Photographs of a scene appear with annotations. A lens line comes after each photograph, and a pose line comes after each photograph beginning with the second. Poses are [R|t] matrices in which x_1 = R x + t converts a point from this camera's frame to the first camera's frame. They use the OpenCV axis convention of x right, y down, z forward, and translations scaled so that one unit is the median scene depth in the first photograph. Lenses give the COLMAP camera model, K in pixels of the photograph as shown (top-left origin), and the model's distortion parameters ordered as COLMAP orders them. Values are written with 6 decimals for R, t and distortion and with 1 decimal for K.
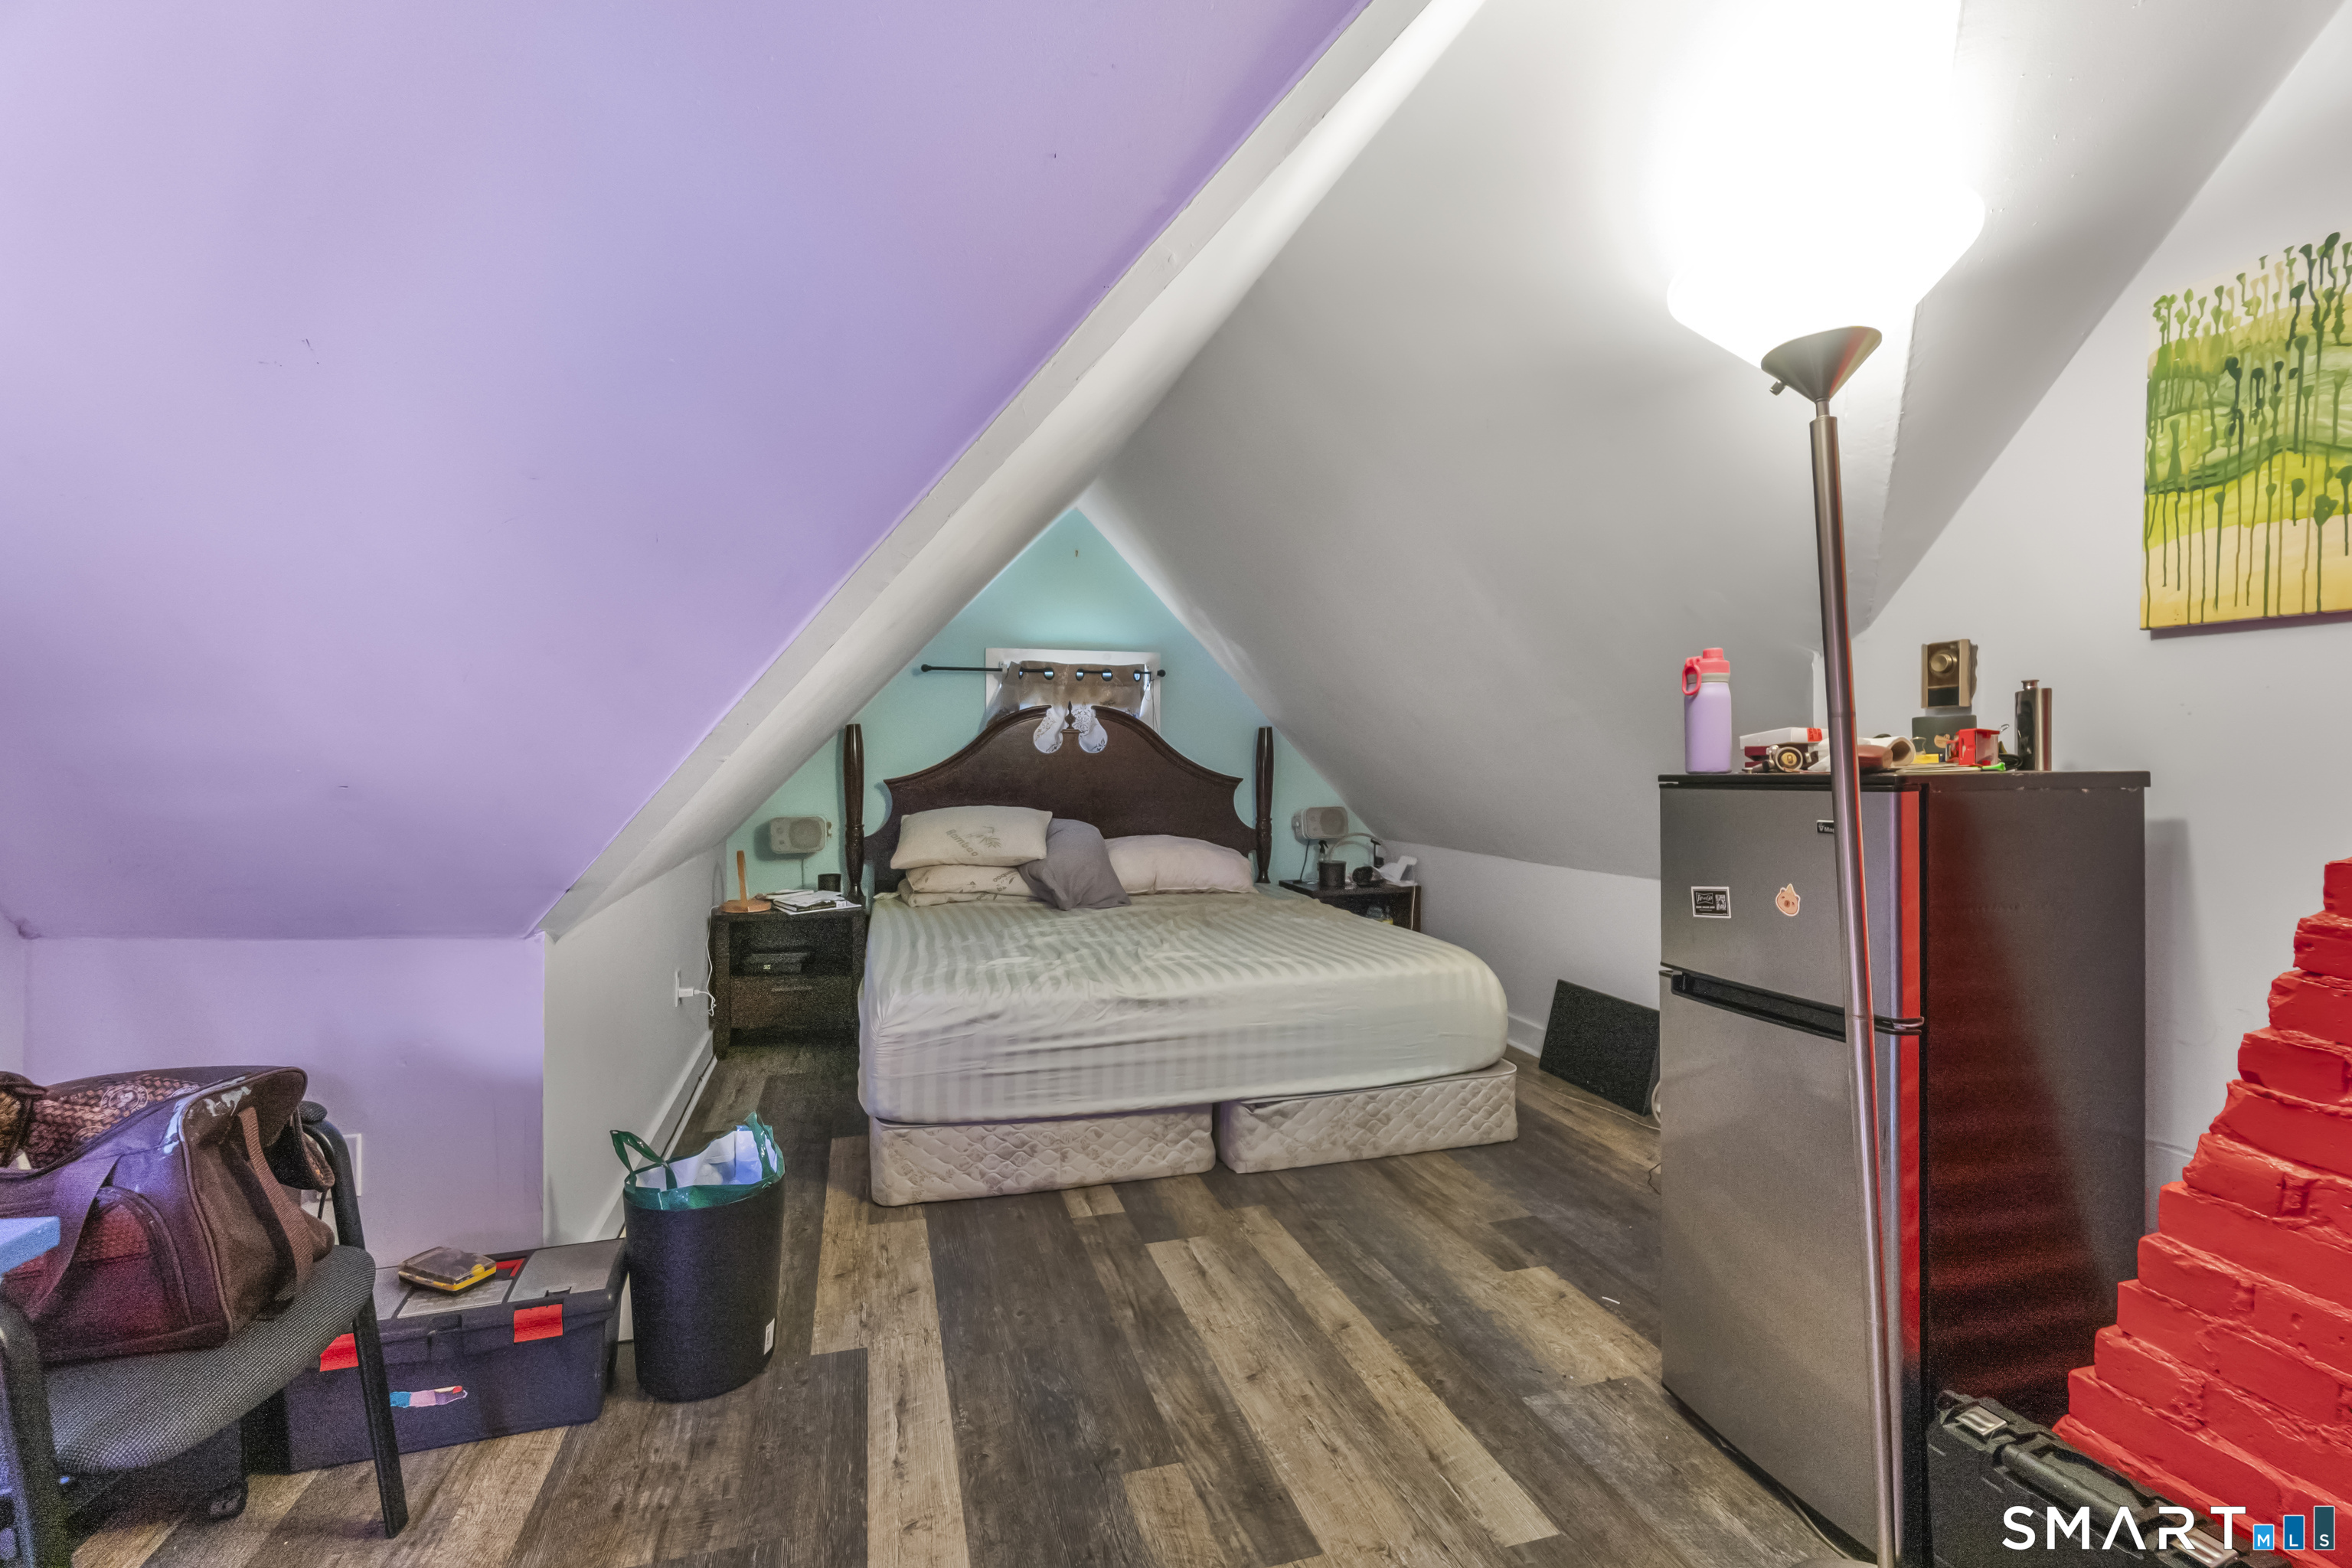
lens RADIAL K [[1033.3, 0, 1176.0], [0, 1033.3, 784.0], [0, 0, 1]] dist [0.002639, 0.000071]
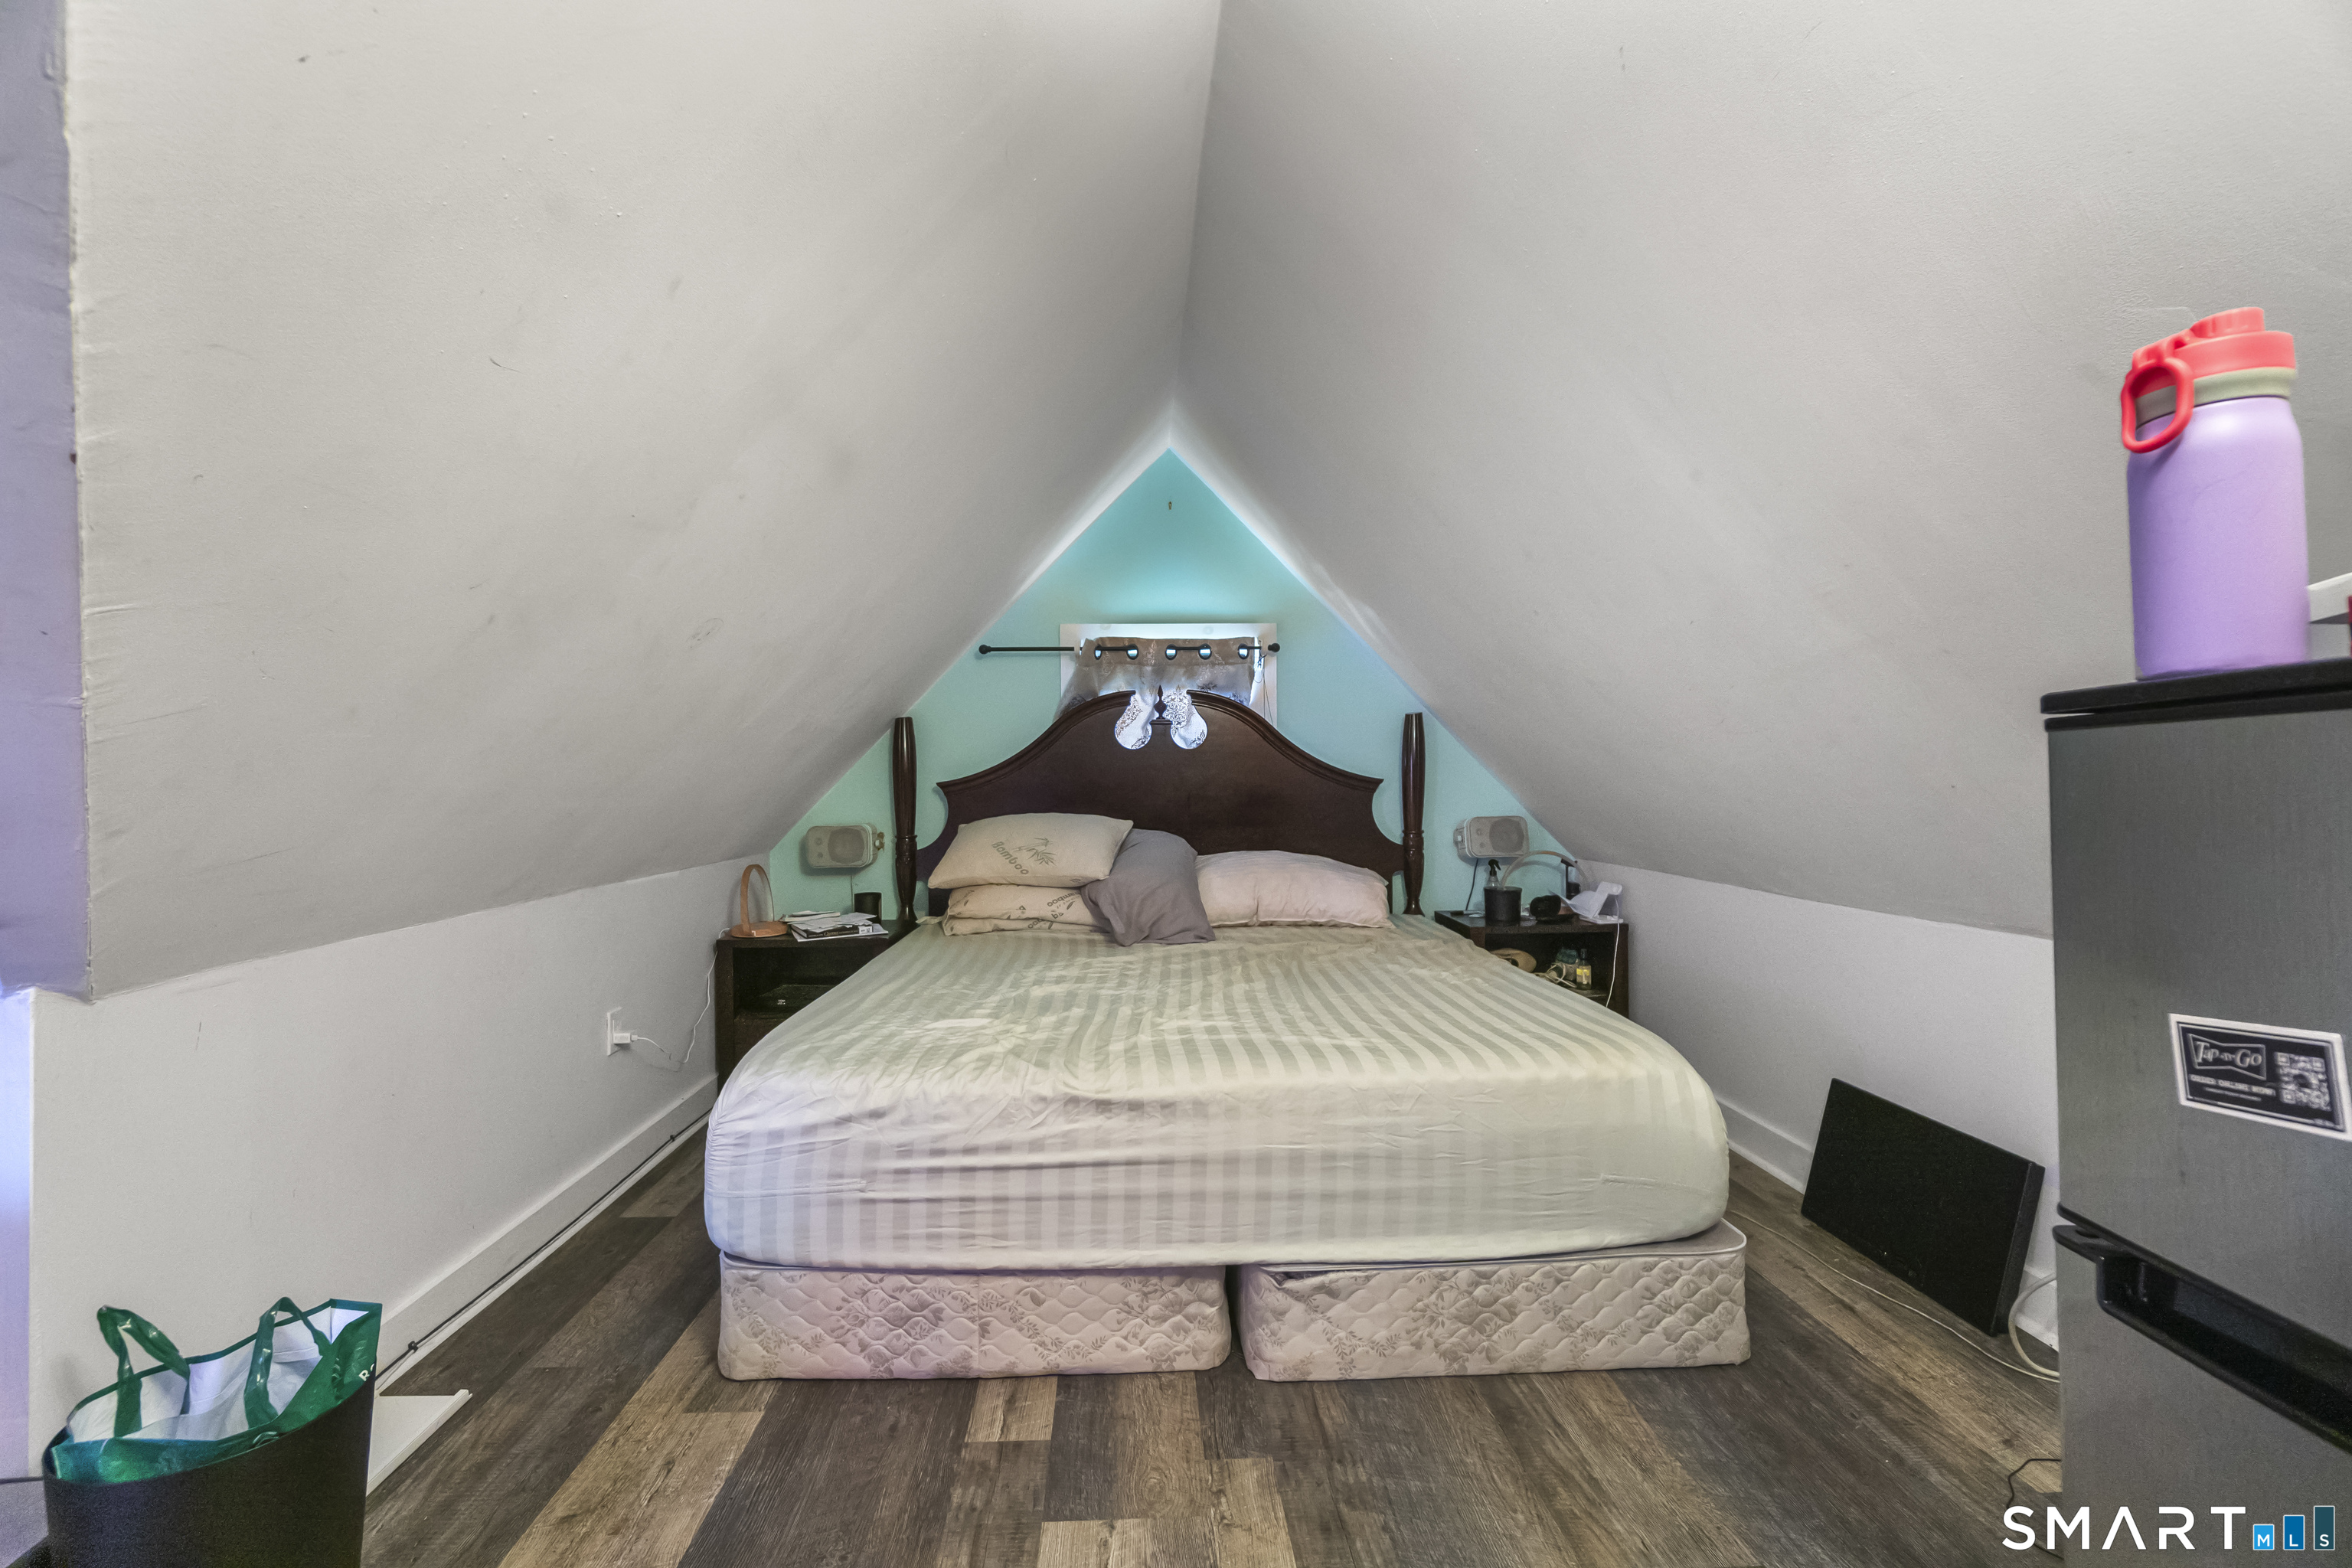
lens RADIAL K [[1010.4, 0, 1176.0], [0, 1010.4, 784.0], [0, 0, 1]] dist [-0.000720, 0.001286]
pose [[0.970149, -0.006712, -0.242417, 0.155528], [0.002583, 0.999846, -0.017347, 0.017473], [0.242496, 0.016203, 0.970017, 0.352529]]
